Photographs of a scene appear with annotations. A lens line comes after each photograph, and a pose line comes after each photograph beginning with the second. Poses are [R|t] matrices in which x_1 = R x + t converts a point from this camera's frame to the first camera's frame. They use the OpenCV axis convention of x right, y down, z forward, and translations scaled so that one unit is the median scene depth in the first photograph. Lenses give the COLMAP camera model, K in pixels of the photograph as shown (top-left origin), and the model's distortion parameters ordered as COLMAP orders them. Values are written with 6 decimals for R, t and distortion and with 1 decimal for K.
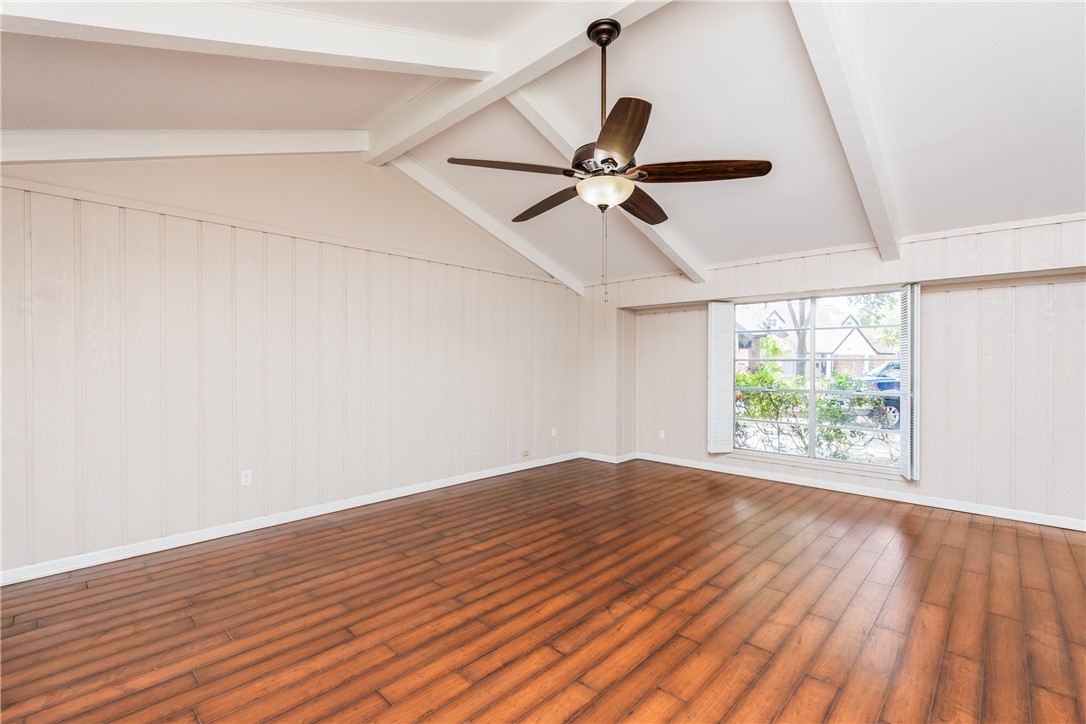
lens RADIAL K [[486.7, 0, 539.9], [0, 486.7, 355.6], [0, 0, 1]] dist [-0.002653, -0.000131]
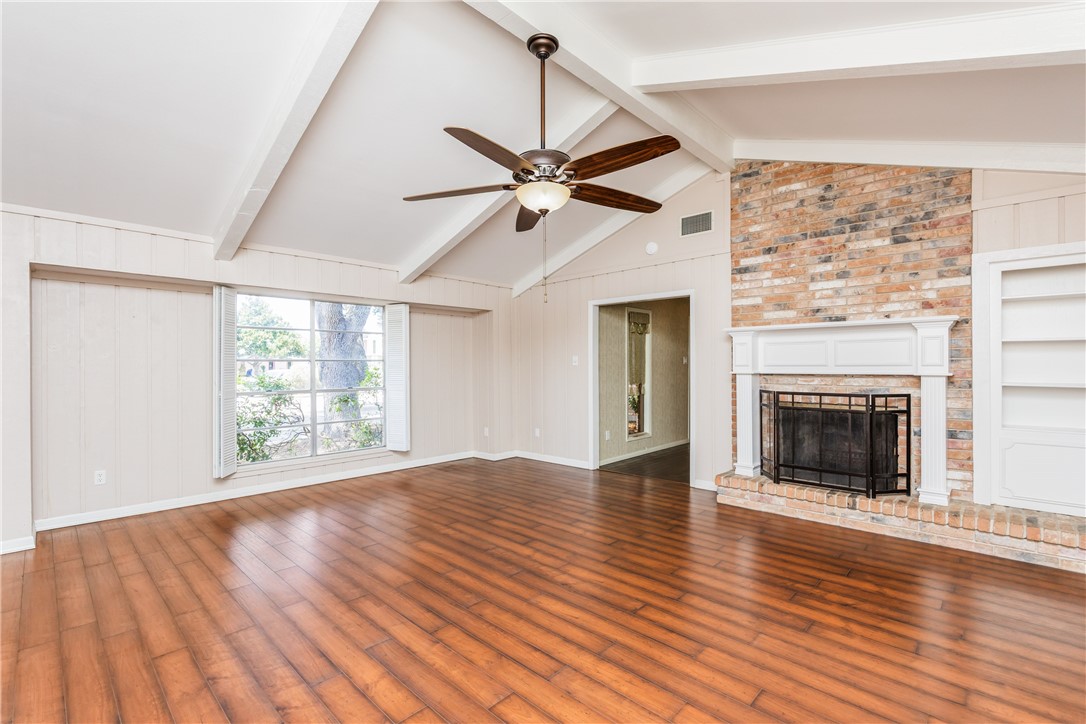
lens RADIAL K [[490.2, 0, 543.0], [0, 490.2, 362.0], [0, 0, 1]] dist [-0.003256, -0.000211]
pose [[-0.013394, 0.003753, 0.999903, -0.886454], [-0.010095, 0.999941, -0.003888, 0.020788], [-0.999859, -0.010146, -0.013355, 0.983171]]
